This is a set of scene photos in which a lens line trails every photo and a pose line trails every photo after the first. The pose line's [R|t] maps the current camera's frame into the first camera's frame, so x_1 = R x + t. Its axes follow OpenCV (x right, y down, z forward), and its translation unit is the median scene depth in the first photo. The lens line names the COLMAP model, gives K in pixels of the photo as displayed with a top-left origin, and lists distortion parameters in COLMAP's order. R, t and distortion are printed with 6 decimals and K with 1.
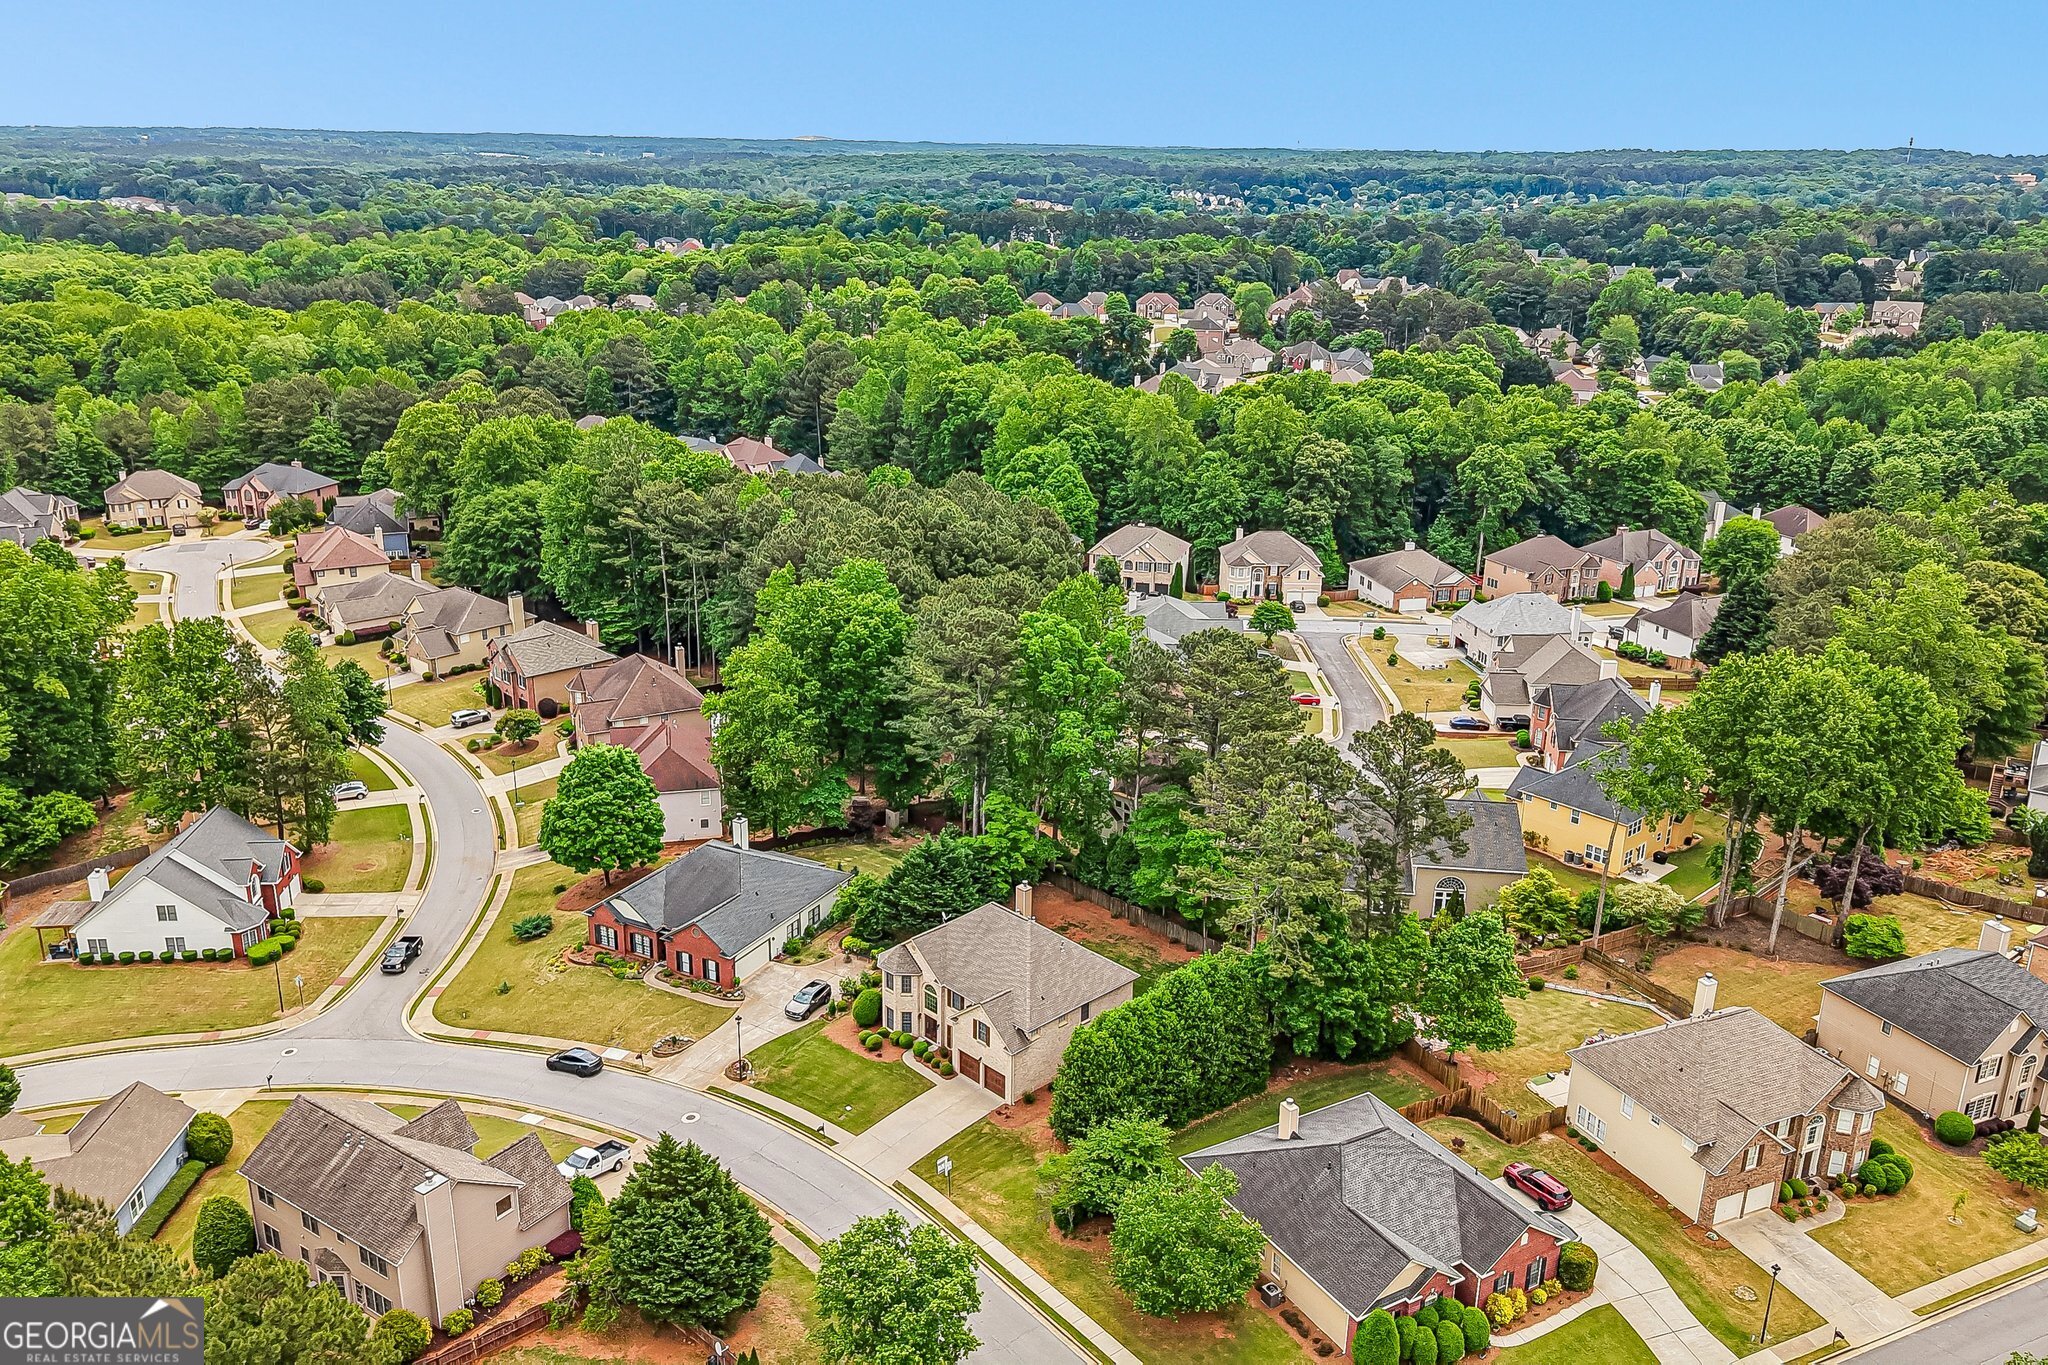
lens RADIAL K [[1619.7, 0, 1029.9], [0, 1619.7, 687.9], [0, 0, 1]] dist [0.071089, -0.104235]
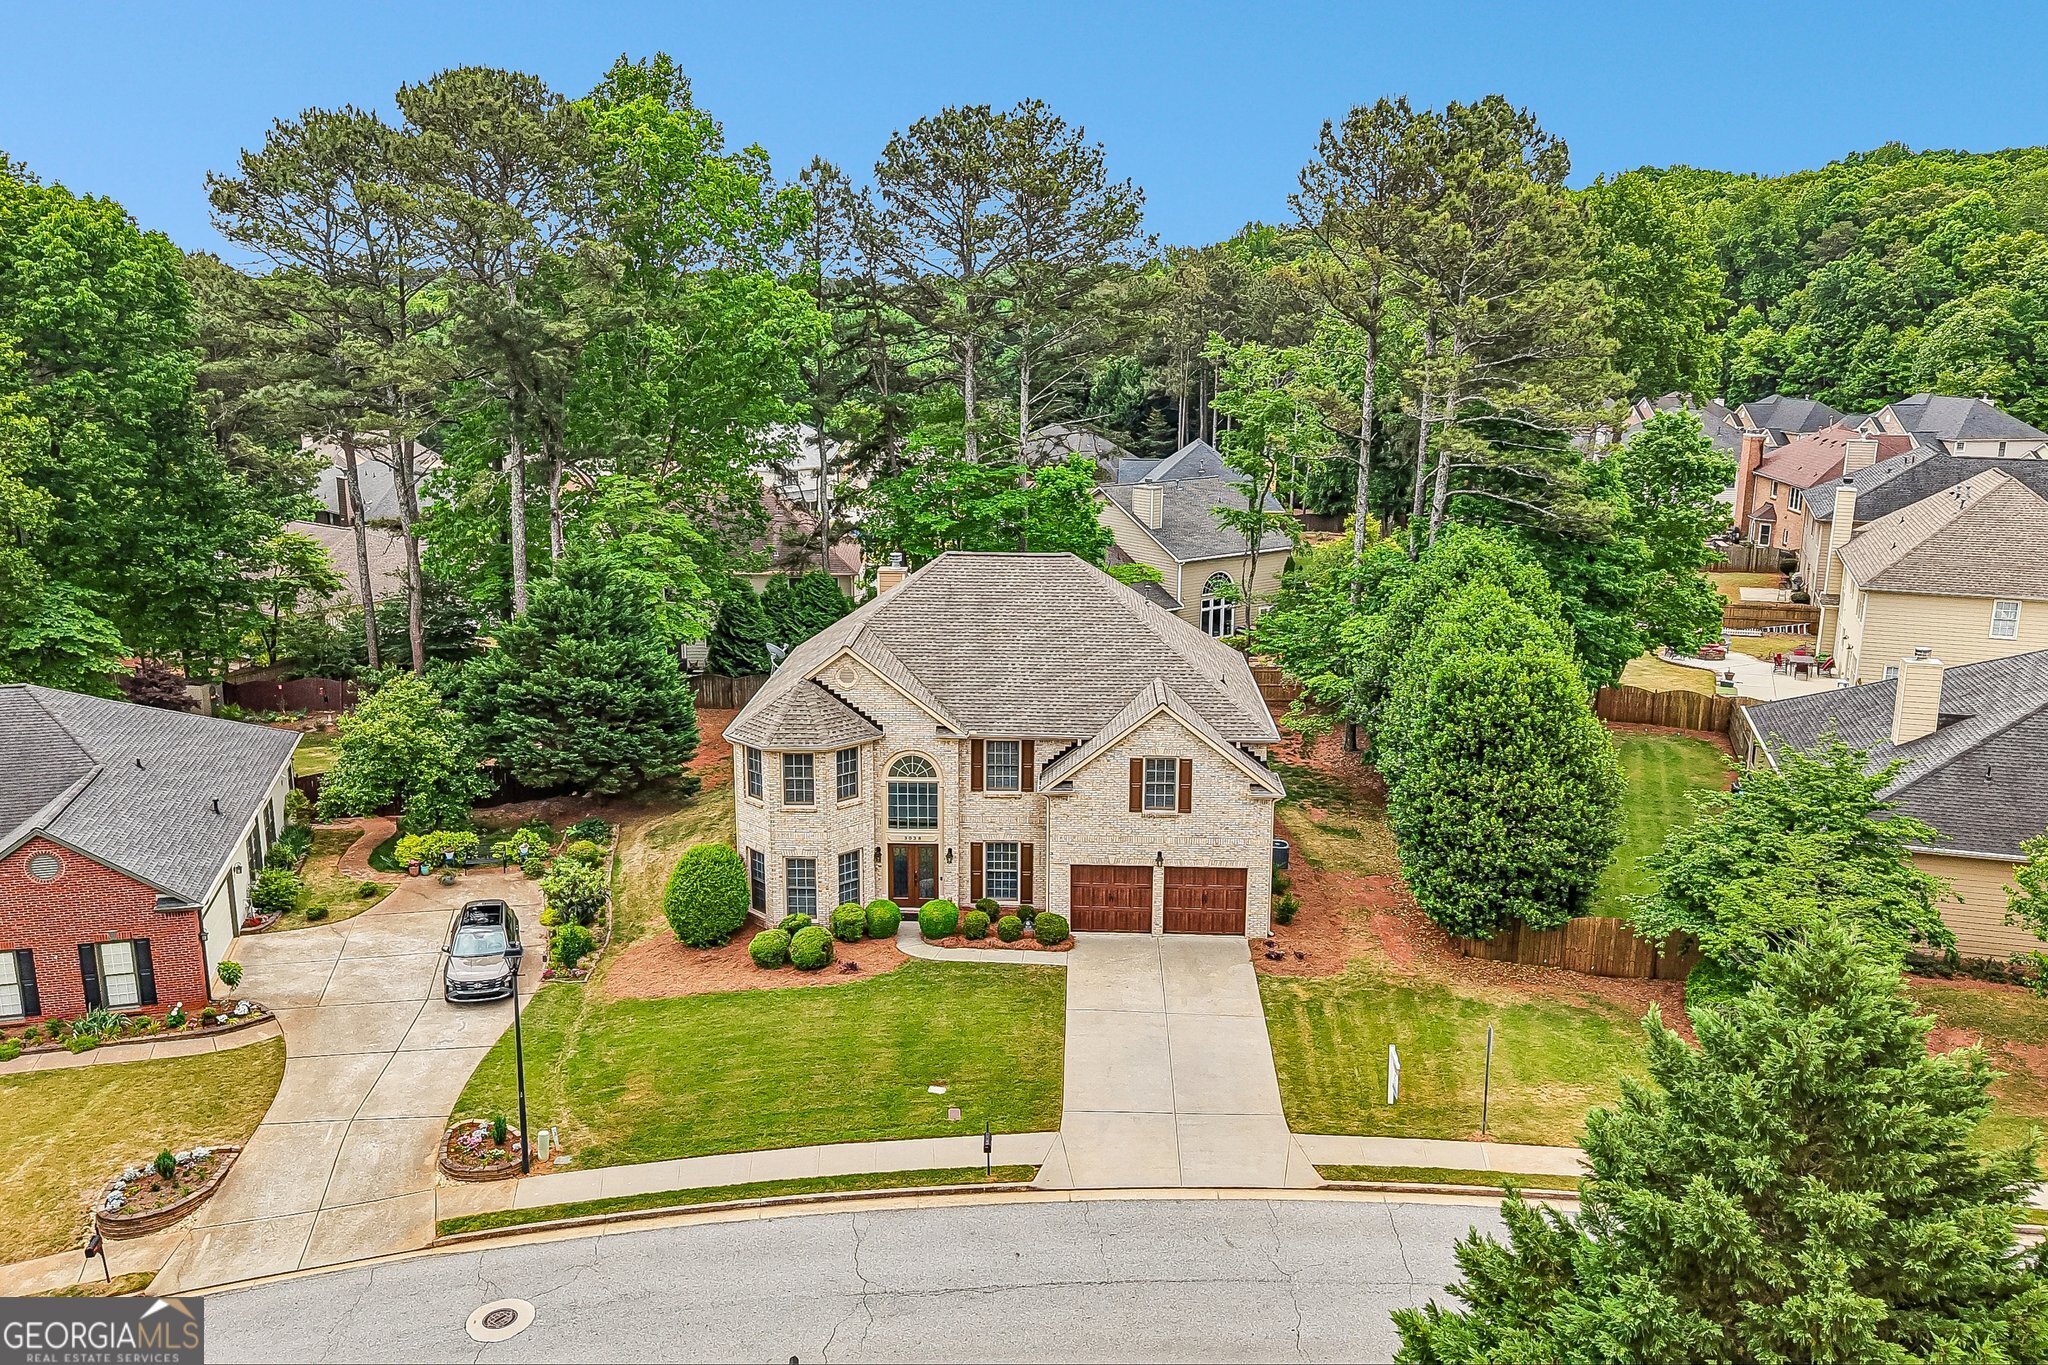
lens RADIAL K [[1641.1, 0, 1014.9], [0, 1641.1, 648.6], [0, 0, 1]] dist [0.049190, -0.078637]
pose [[0.727323, -0.154103, 0.668770, -0.258176], [0.227481, 0.973509, -0.023074, 0.149516], [-0.647498, 0.168915, 0.743111, 0.597289]]
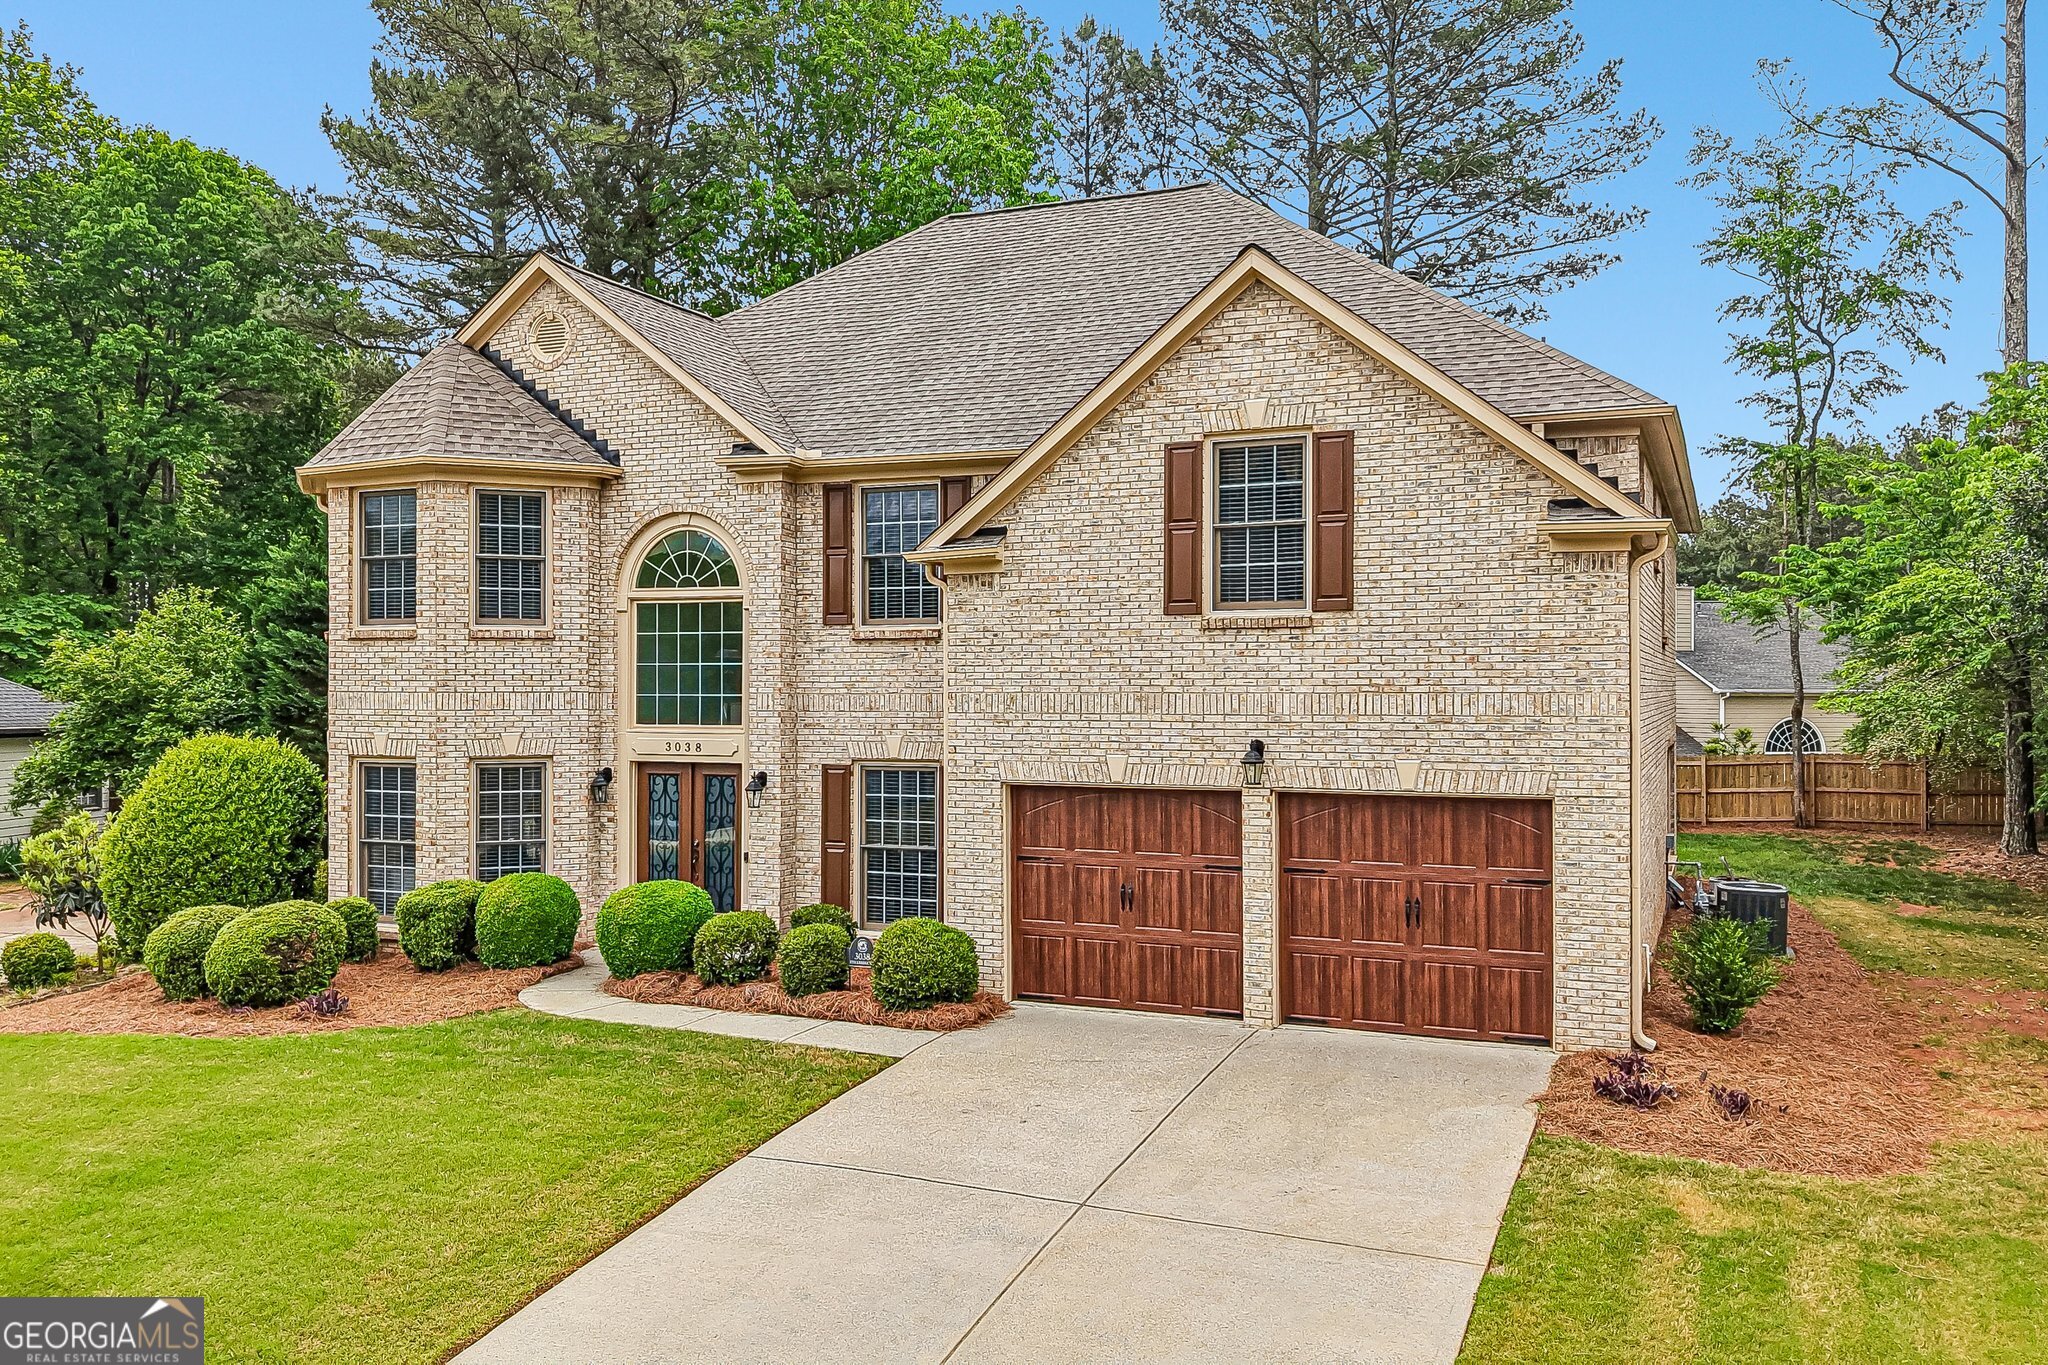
lens RADIAL K [[1626.8, 0, 1024.0], [0, 1626.8, 682.5], [0, 0, 1]] dist [0.048901, -0.082600]
pose [[0.927866, -0.012142, 0.372717, -0.076904], [0.133332, 0.944204, -0.301166, 0.213325], [-0.348264, 0.329137, 0.877714, 0.741870]]
